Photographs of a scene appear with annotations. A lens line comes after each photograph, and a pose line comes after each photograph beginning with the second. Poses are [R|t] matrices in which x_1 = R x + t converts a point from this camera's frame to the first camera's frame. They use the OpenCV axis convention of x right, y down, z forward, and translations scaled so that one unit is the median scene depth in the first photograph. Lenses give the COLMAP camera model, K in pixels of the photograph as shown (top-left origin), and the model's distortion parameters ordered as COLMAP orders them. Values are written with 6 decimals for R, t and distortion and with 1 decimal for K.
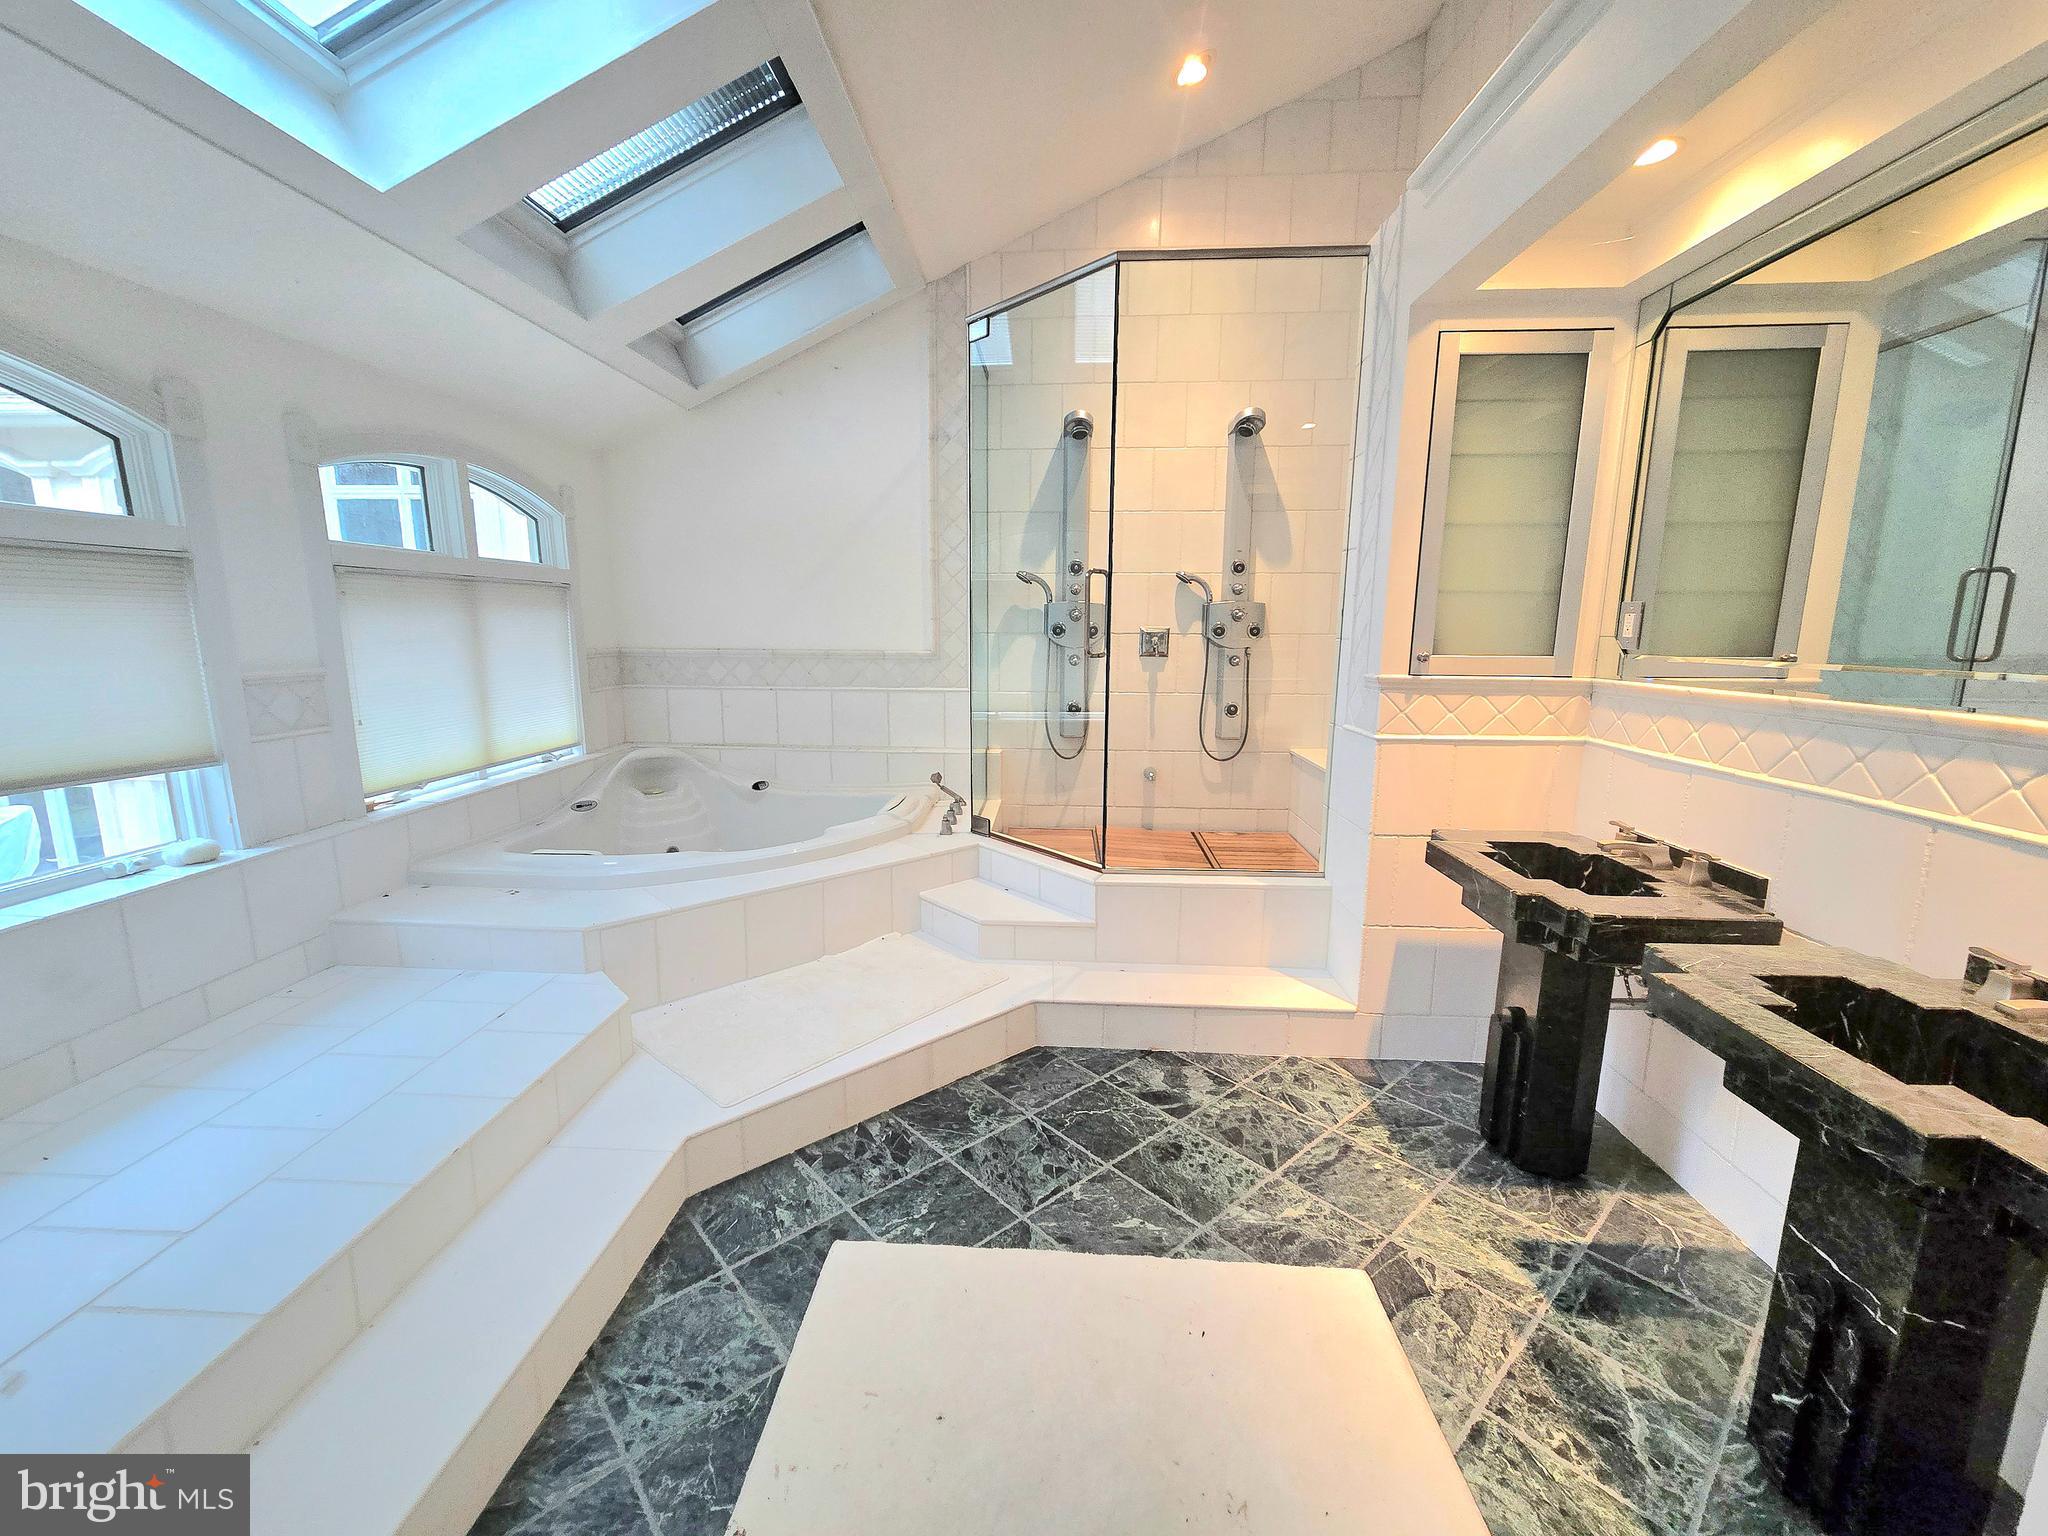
lens RADIAL K [[837.0, 0, 990.7], [0, 837.0, 772.5], [0, 0, 1]] dist [0.001030, -0.000608]
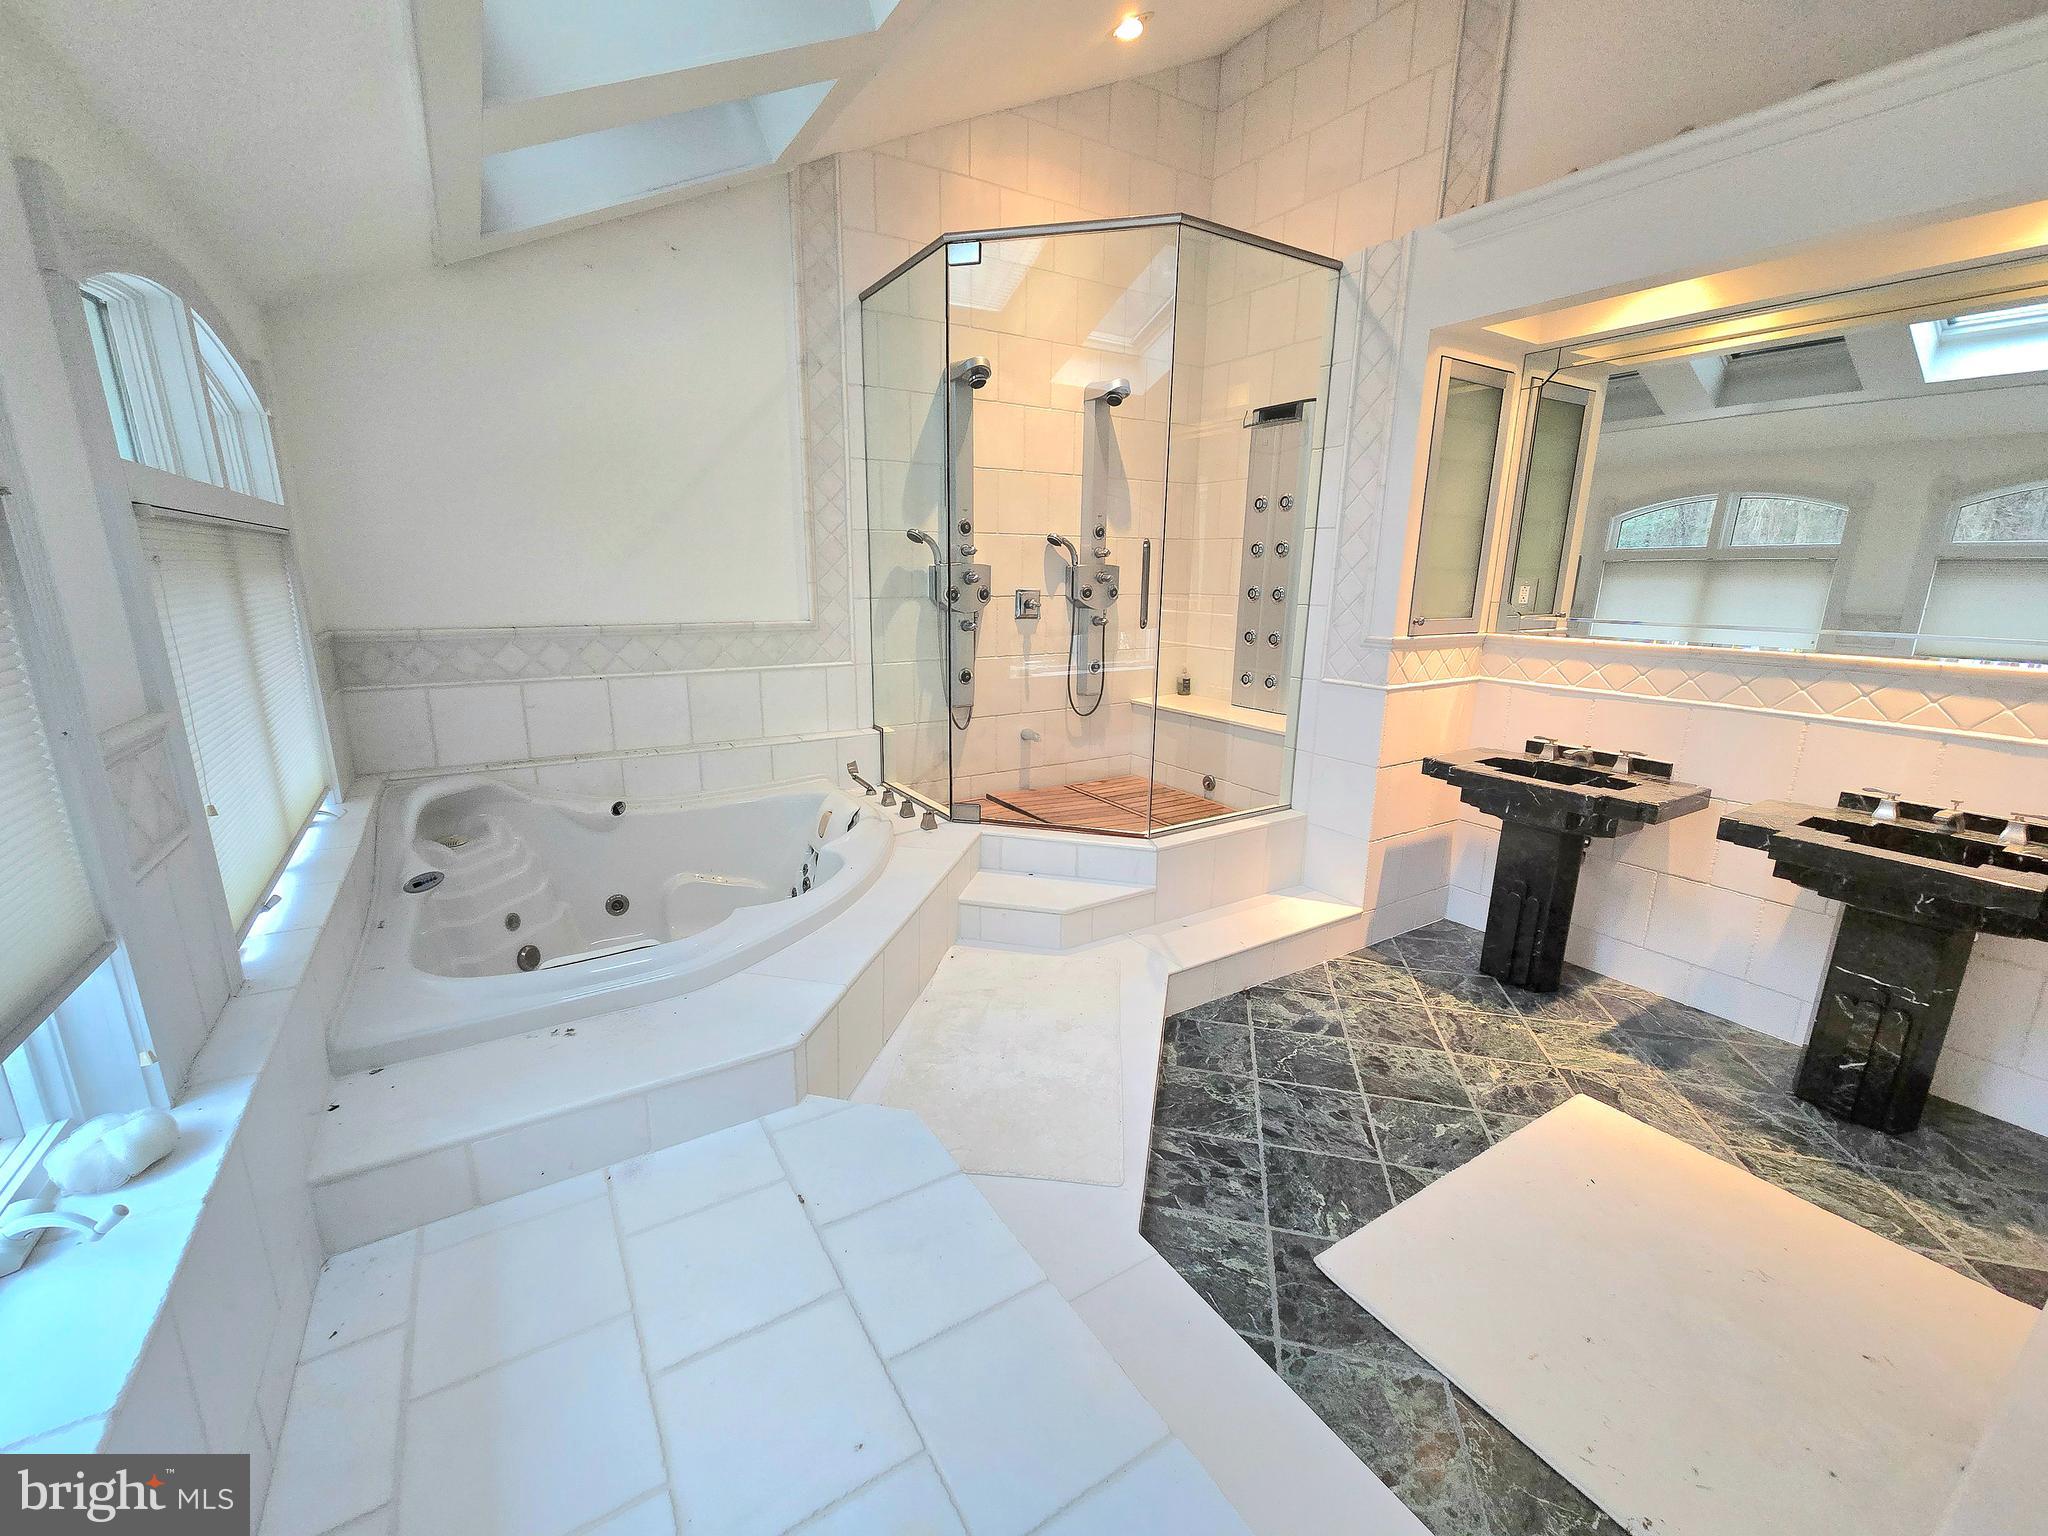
lens RADIAL K [[837.0, 0, 1011.7], [0, 837.0, 774.0], [0, 0, 1]] dist [0.001030, -0.000608]
pose [[0.813146, -0.135592, 0.566047, -0.641964], [0.097623, 0.990483, 0.097023, -0.083764], [-0.573815, -0.023634, 0.818644, 0.288880]]
